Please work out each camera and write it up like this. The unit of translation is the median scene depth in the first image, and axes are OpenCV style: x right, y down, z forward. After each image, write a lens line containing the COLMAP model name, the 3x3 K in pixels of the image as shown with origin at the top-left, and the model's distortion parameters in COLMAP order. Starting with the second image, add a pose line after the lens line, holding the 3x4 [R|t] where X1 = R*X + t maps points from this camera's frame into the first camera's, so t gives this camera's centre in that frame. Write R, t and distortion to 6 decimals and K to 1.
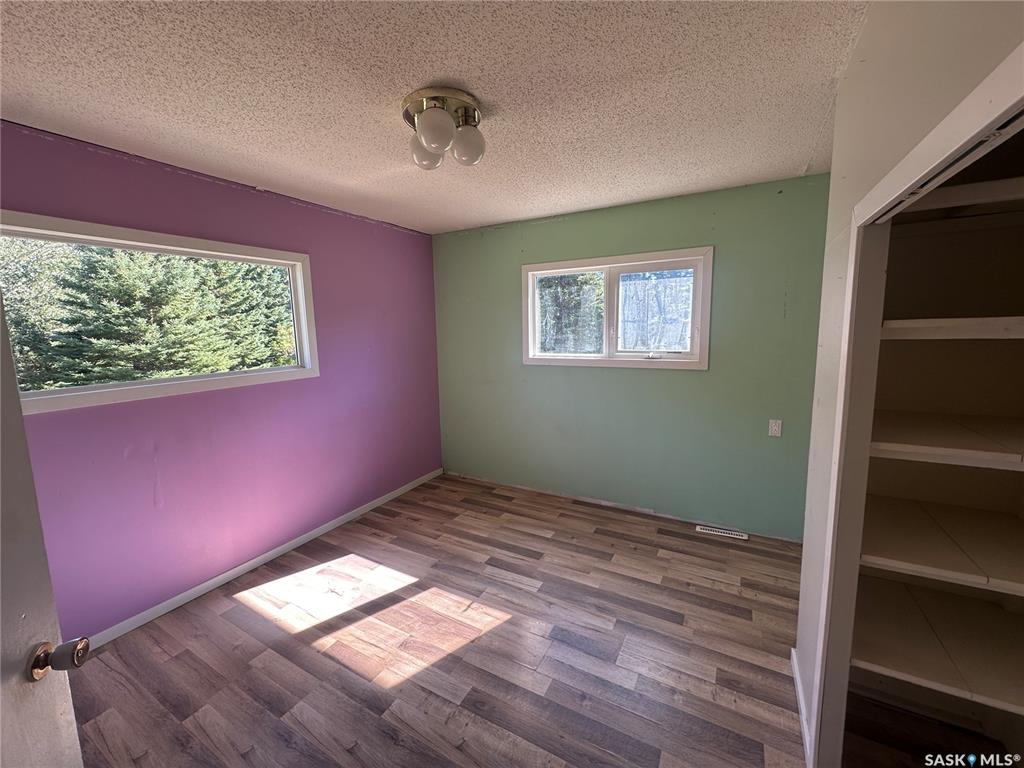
lens RADIAL K [[407.6, 0, 511.5], [0, 407.6, 384.7], [0, 0, 1]] dist [-0.006715, 0.000778]
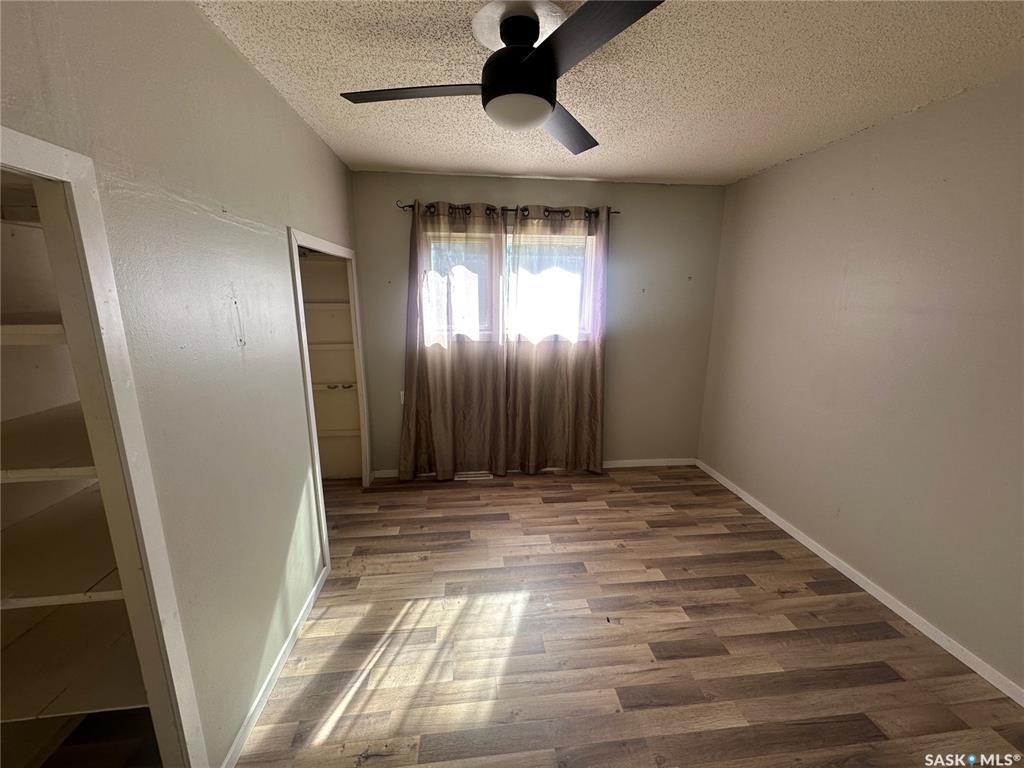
lens RADIAL K [[407.6, 0, 512.1], [0, 407.6, 380.5], [0, 0, 1]] dist [-0.006715, 0.000778]
pose [[0.815282, -0.090275, 0.571984, -0.192514], [0.051917, 0.995191, 0.083069, -0.019820], [-0.576732, -0.038029, 0.816048, 0.157128]]
